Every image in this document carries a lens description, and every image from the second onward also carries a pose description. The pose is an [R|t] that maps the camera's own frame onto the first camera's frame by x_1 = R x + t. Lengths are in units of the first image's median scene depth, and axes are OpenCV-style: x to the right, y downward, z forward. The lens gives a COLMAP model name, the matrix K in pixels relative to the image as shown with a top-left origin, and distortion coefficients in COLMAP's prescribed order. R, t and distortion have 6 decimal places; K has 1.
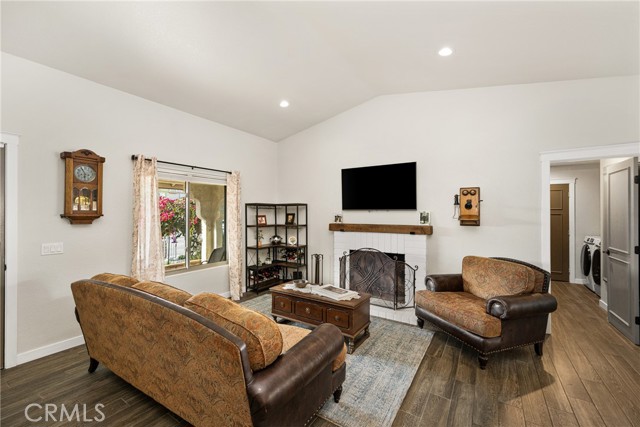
lens RADIAL K [[258.9, 0, 322.8], [0, 258.9, 213.9], [0, 0, 1]] dist [-0.000500, -0.000035]
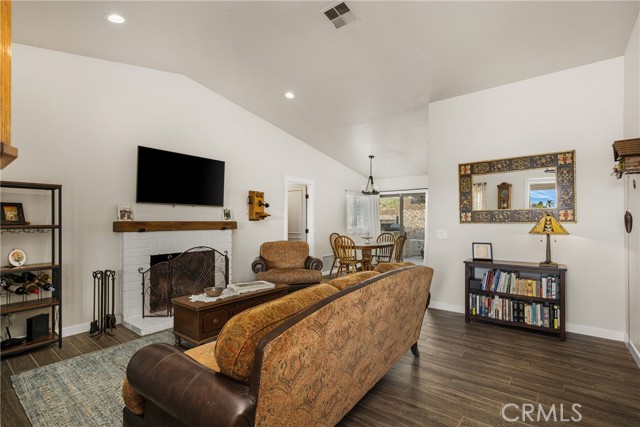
lens RADIAL K [[293.7, 0, 314.7], [0, 293.7, 217.6], [0, 0, 1]] dist [-0.000579, 0.000061]
pose [[0.113311, 0.009270, 0.993516, -0.706091], [-0.000821, 0.999957, -0.009237, 0.036217], [-0.993559, 0.000231, 0.113314, 0.436429]]
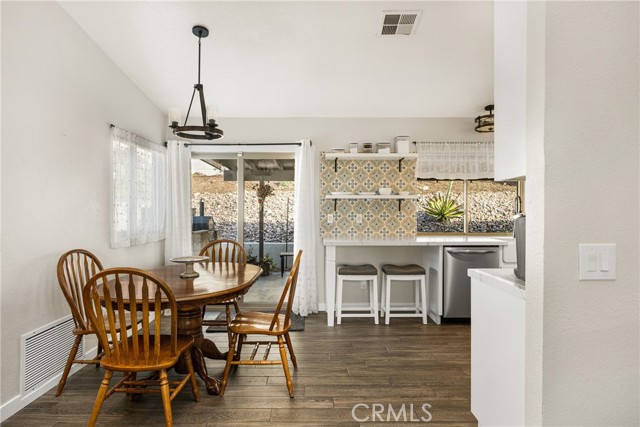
lens RADIAL K [[381.9, 0, 317.4], [0, 381.9, 210.5], [0, 0, 1]] dist [-0.001203, 0.000153]
pose [[-0.533522, -0.000772, 0.845786, 0.144977], [-0.000857, 1.000000, 0.000372, 0.038305], [-0.845786, -0.000526, -0.533523, 0.508769]]
